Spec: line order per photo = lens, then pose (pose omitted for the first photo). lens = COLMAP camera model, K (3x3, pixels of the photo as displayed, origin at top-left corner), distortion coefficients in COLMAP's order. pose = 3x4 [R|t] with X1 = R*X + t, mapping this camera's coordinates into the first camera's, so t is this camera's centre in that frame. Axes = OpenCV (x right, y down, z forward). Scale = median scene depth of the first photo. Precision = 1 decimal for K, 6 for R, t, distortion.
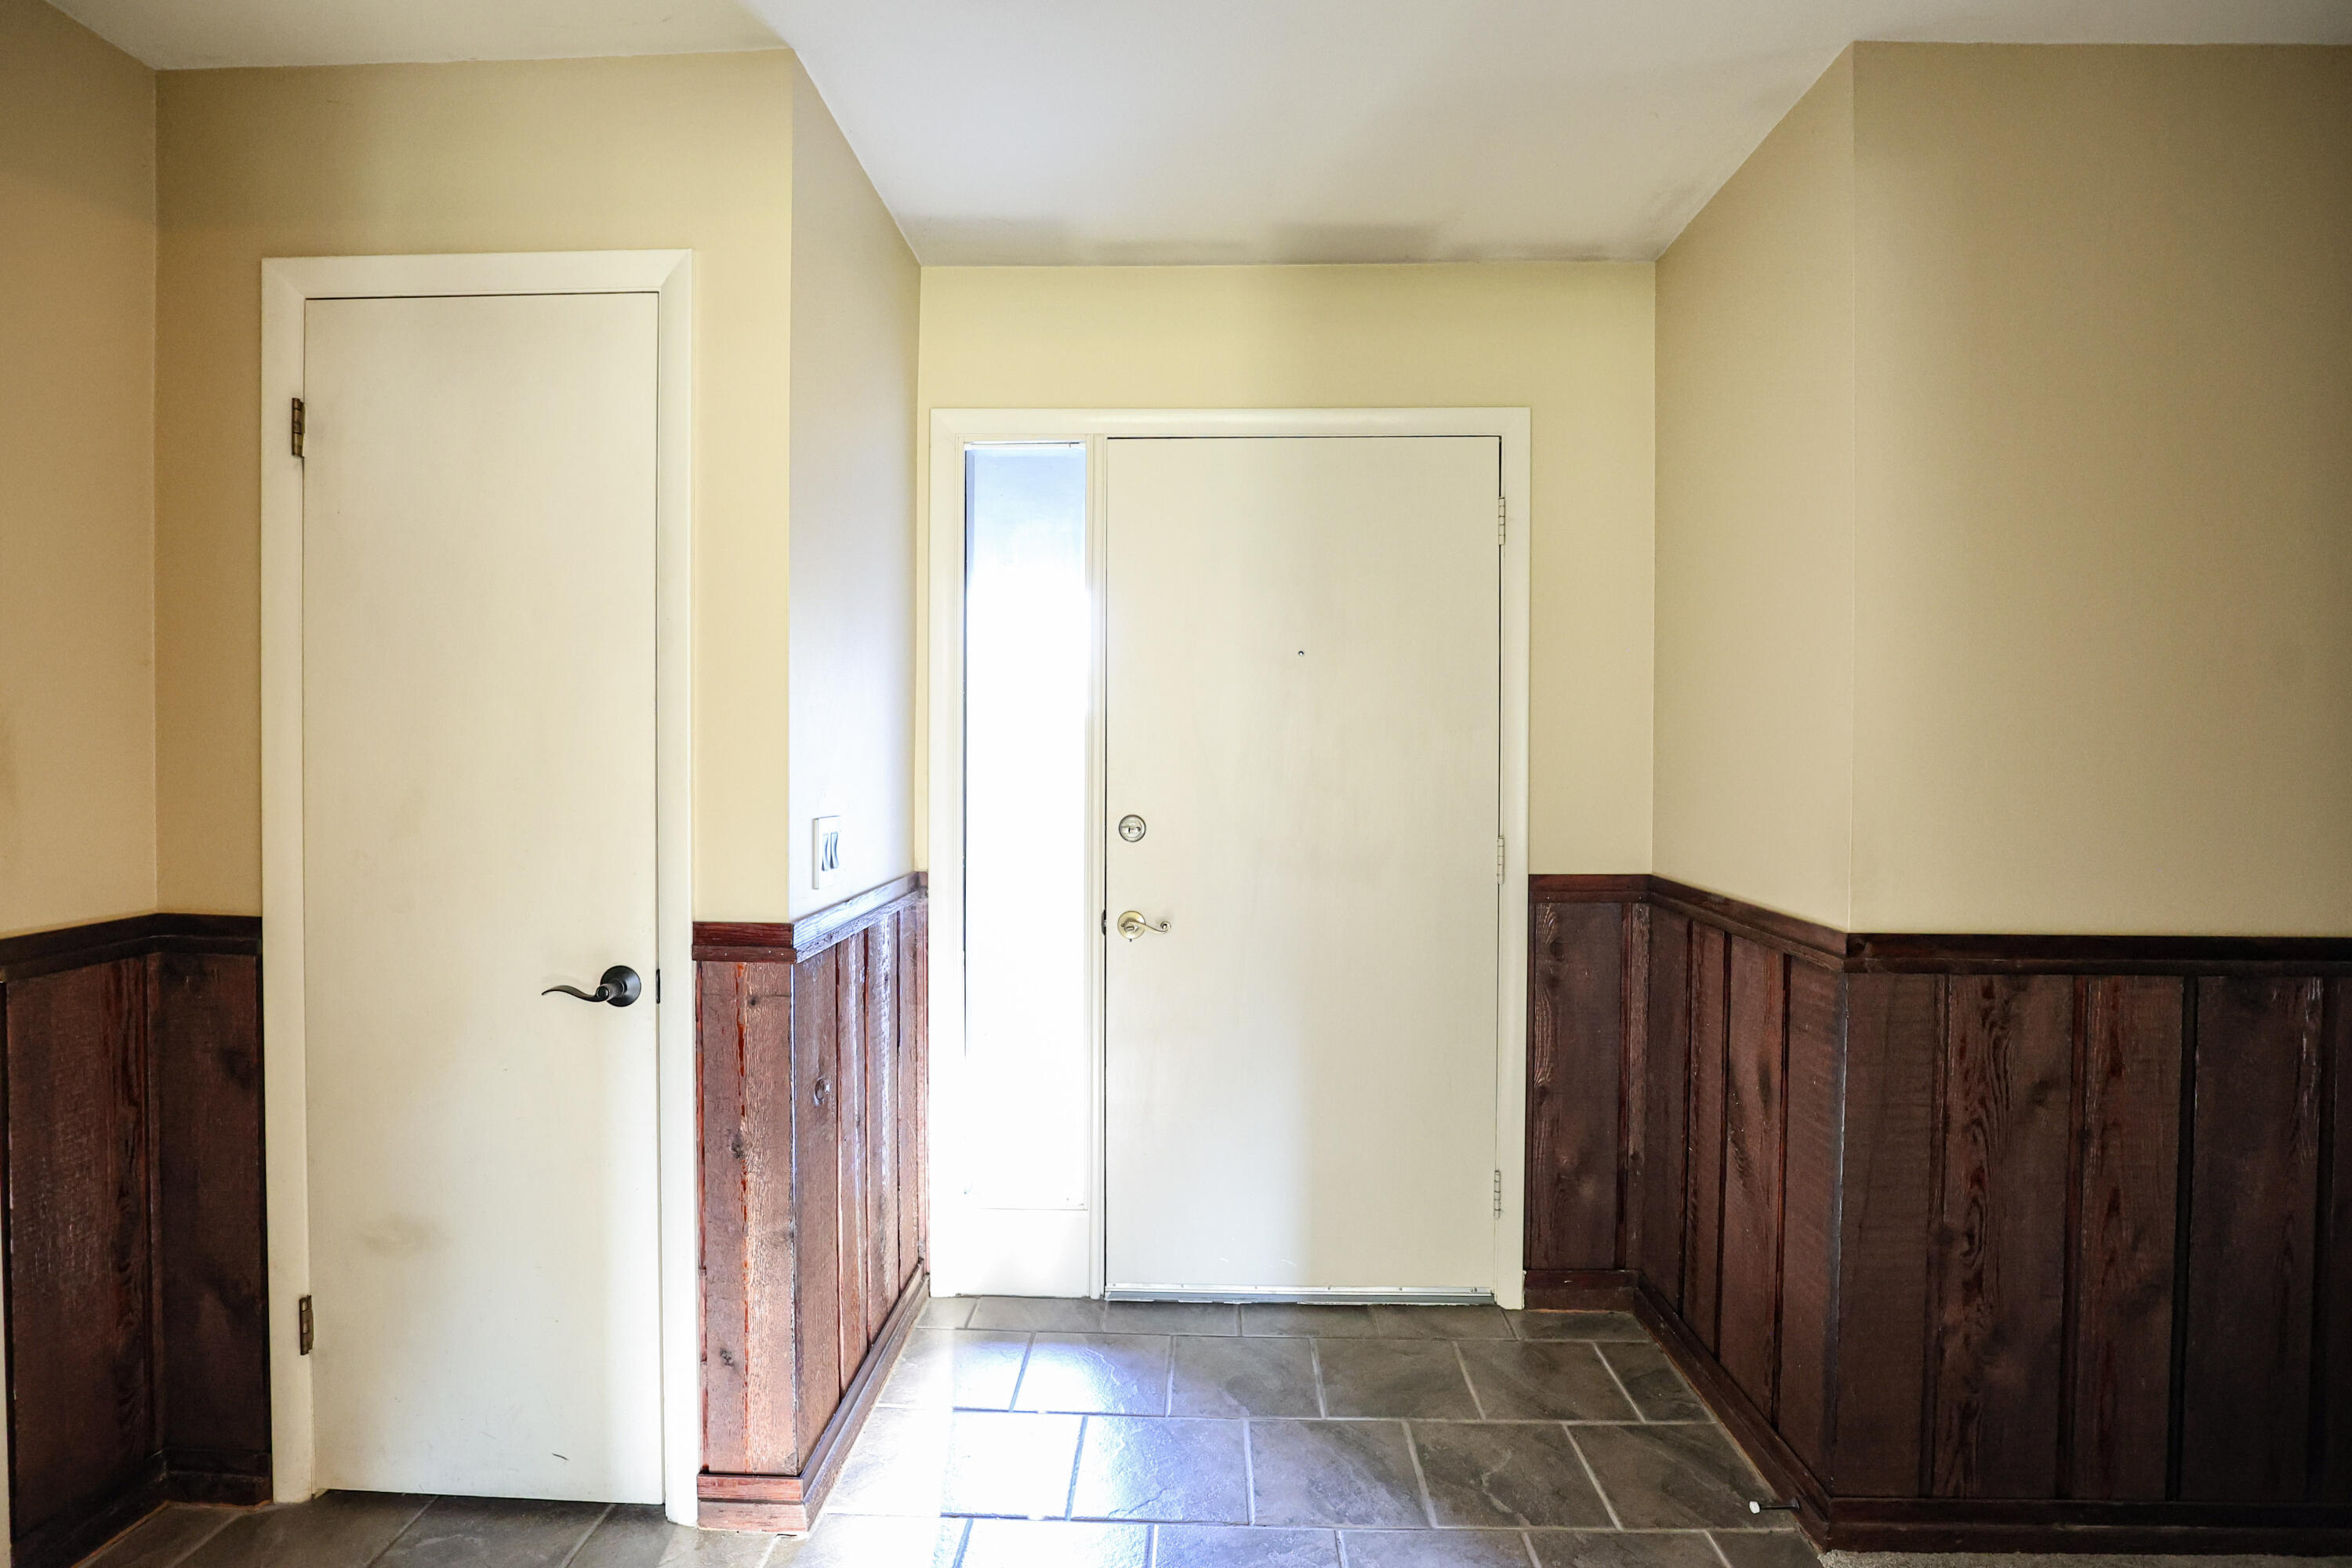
lens RADIAL K [[1091.1, 0, 1176.5], [0, 1091.1, 778.2], [0, 0, 1]] dist [-0.028116, 0.000256]
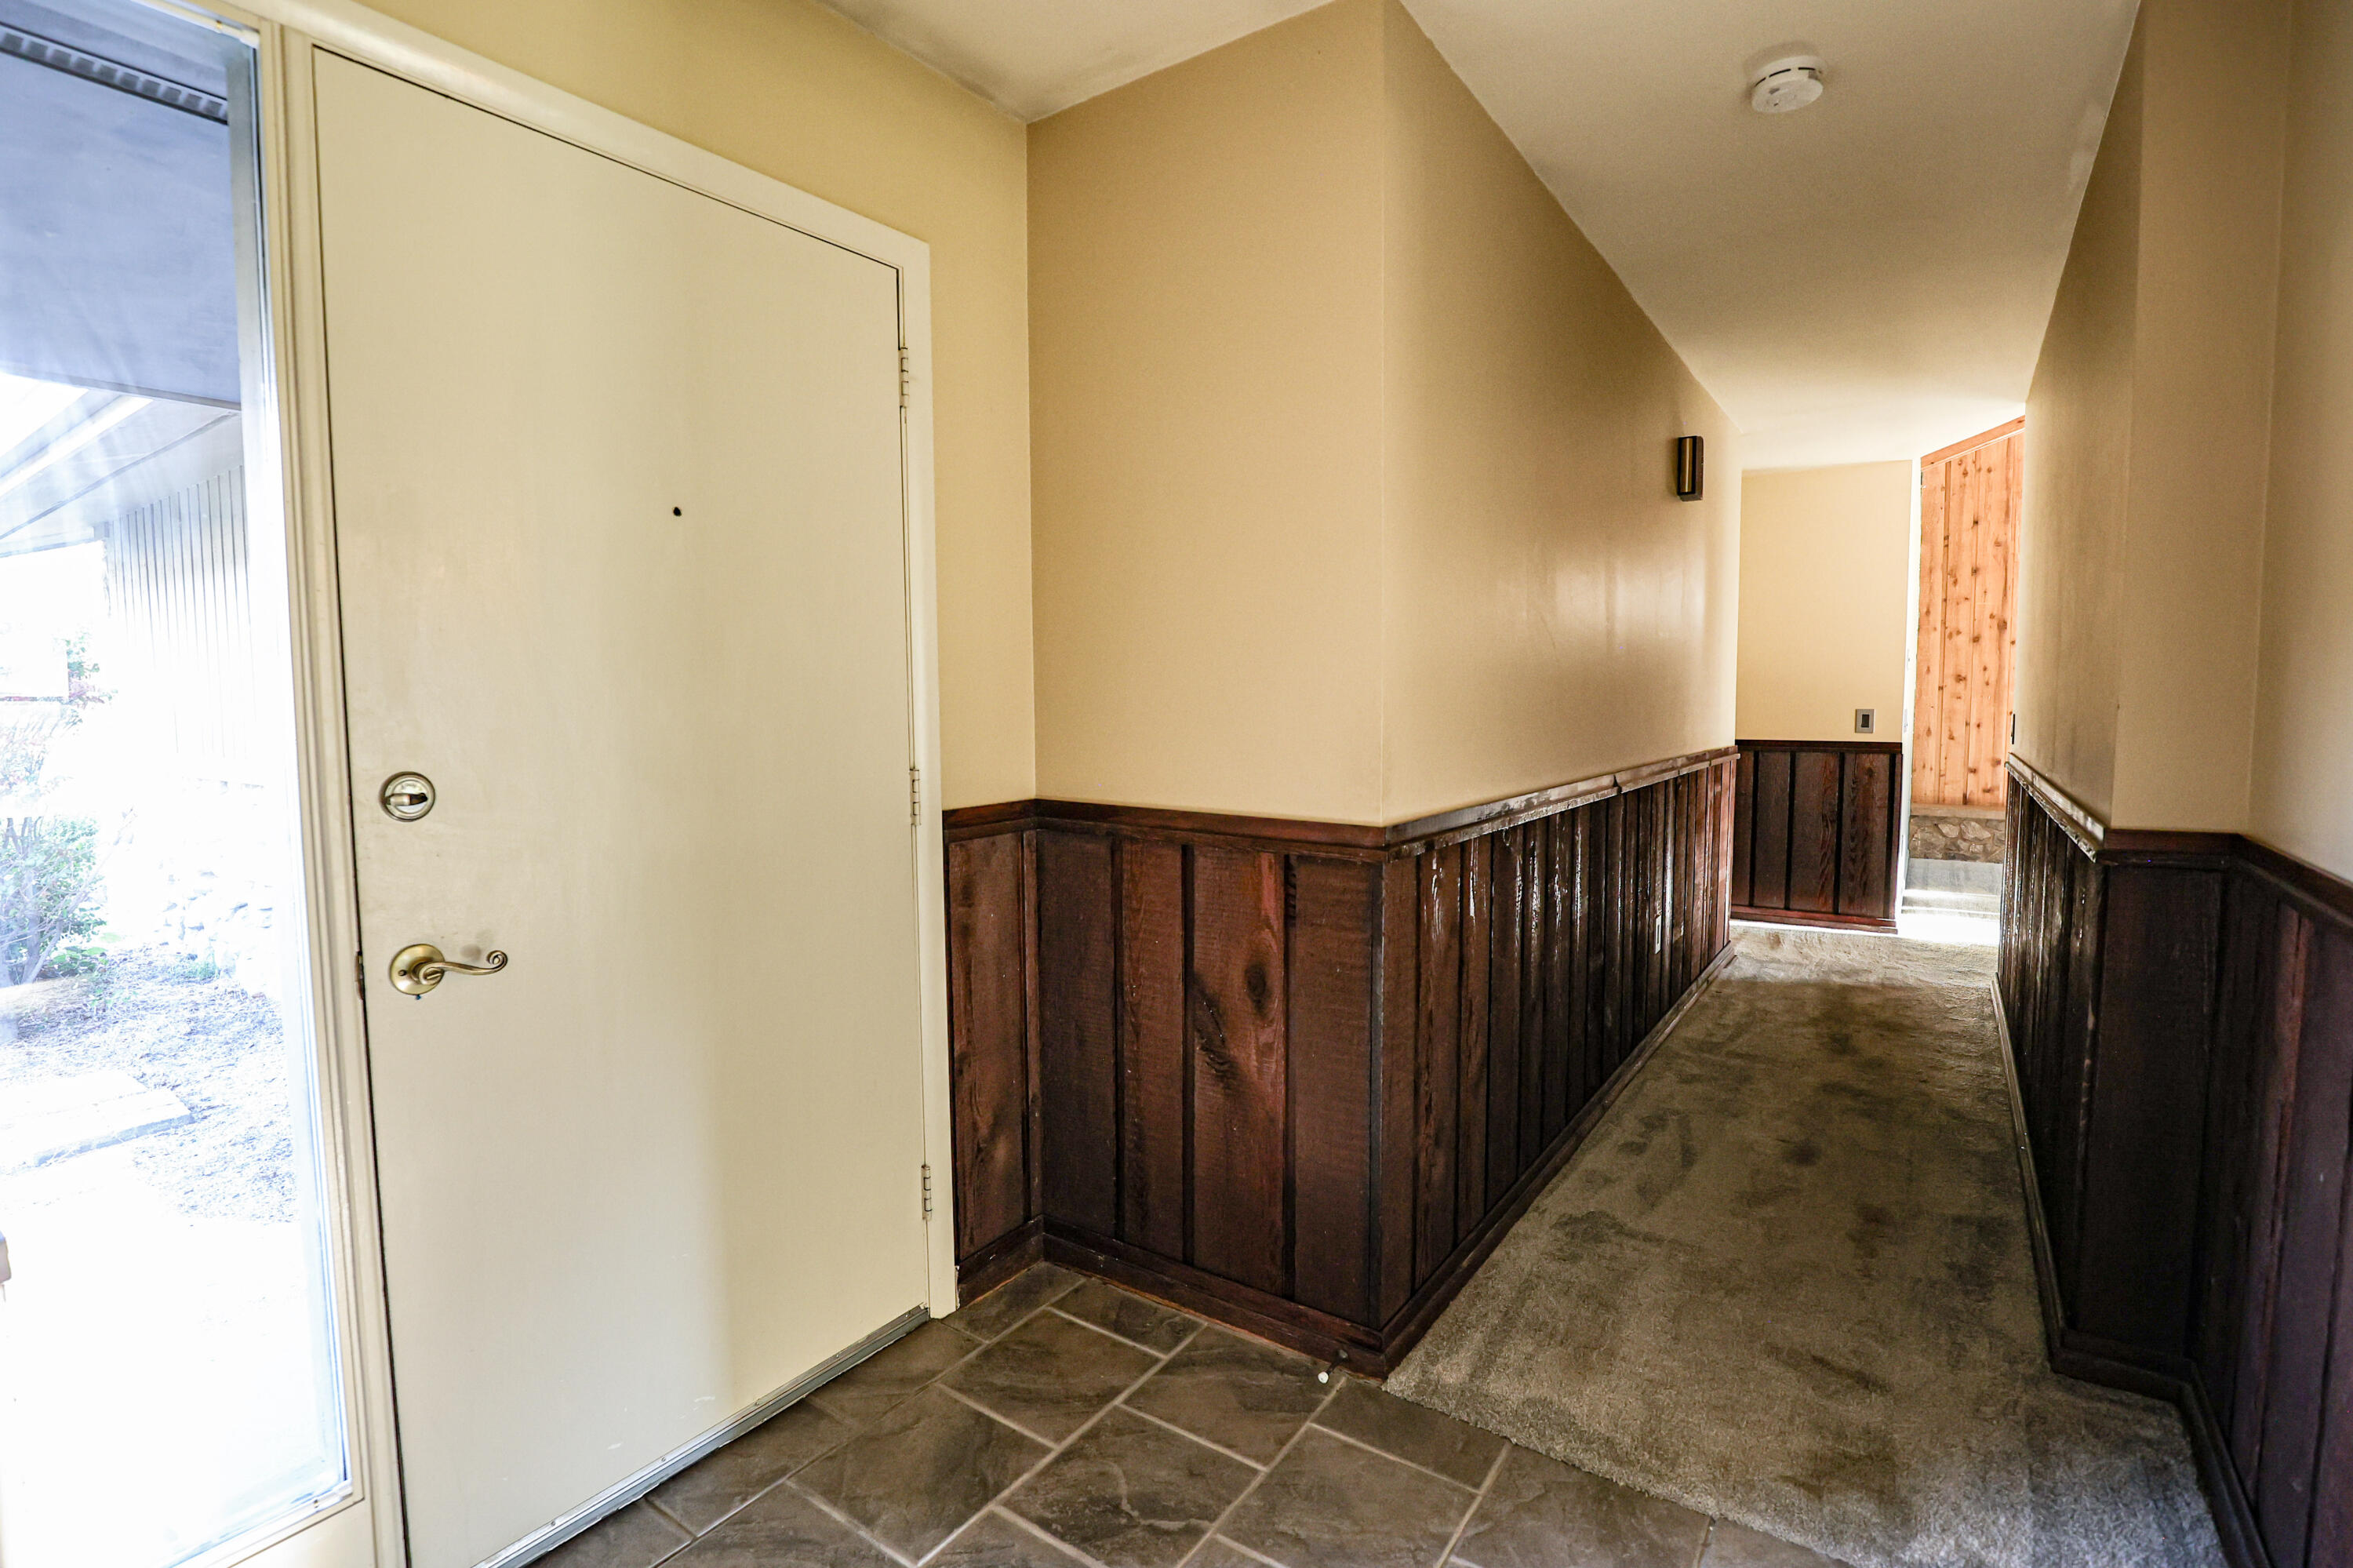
lens RADIAL K [[1089.3, 0, 1146.5], [0, 1089.3, 778.9], [0, 0, 1]] dist [-0.029258, -0.000012]
pose [[0.564416, -0.069459, 0.822563, -0.328737], [0.024587, 0.997426, 0.067354, 0.011751], [-0.825124, -0.017791, 0.564671, 0.457093]]
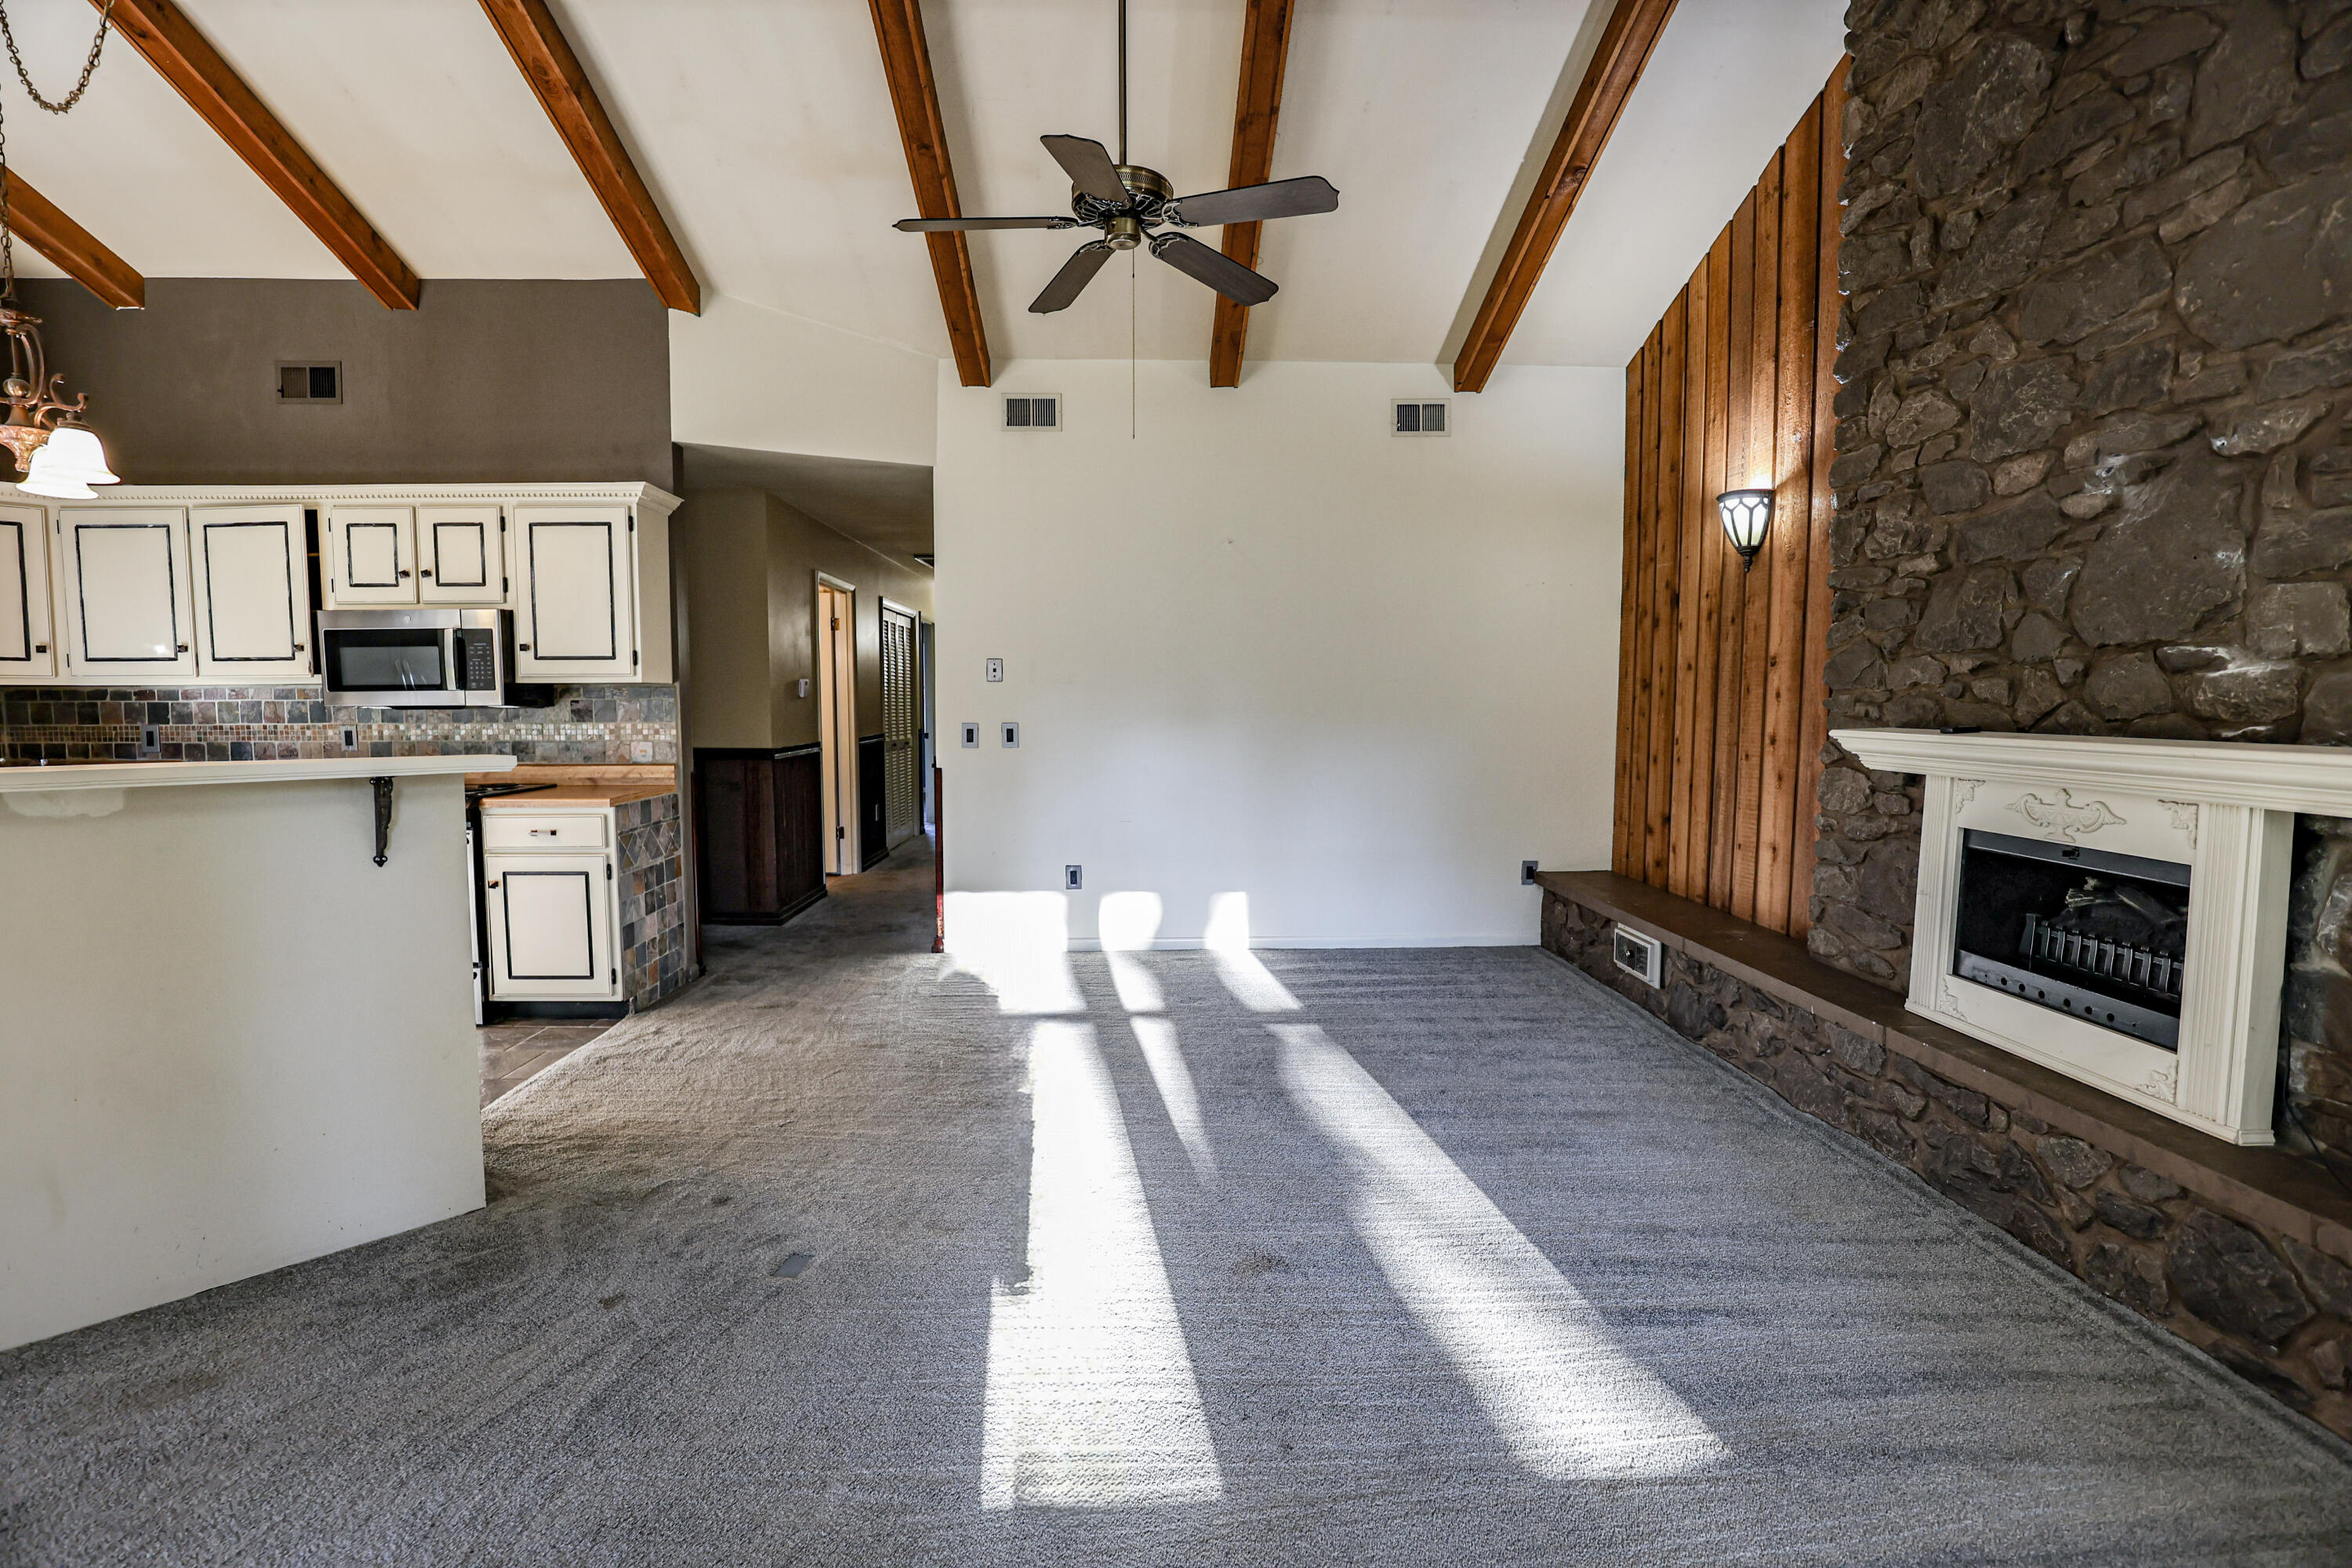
lens RADIAL K [[1082.3, 0, 1173.6], [0, 1082.3, 779.0], [0, 0, 1]] dist [-0.033442, 0.005449]
pose [[0.998065, -0.007183, 0.061760, 3.233078], [0.003613, 0.998326, 0.057729, 0.051605], [-0.062072, -0.057394, 0.996420, -2.157816]]
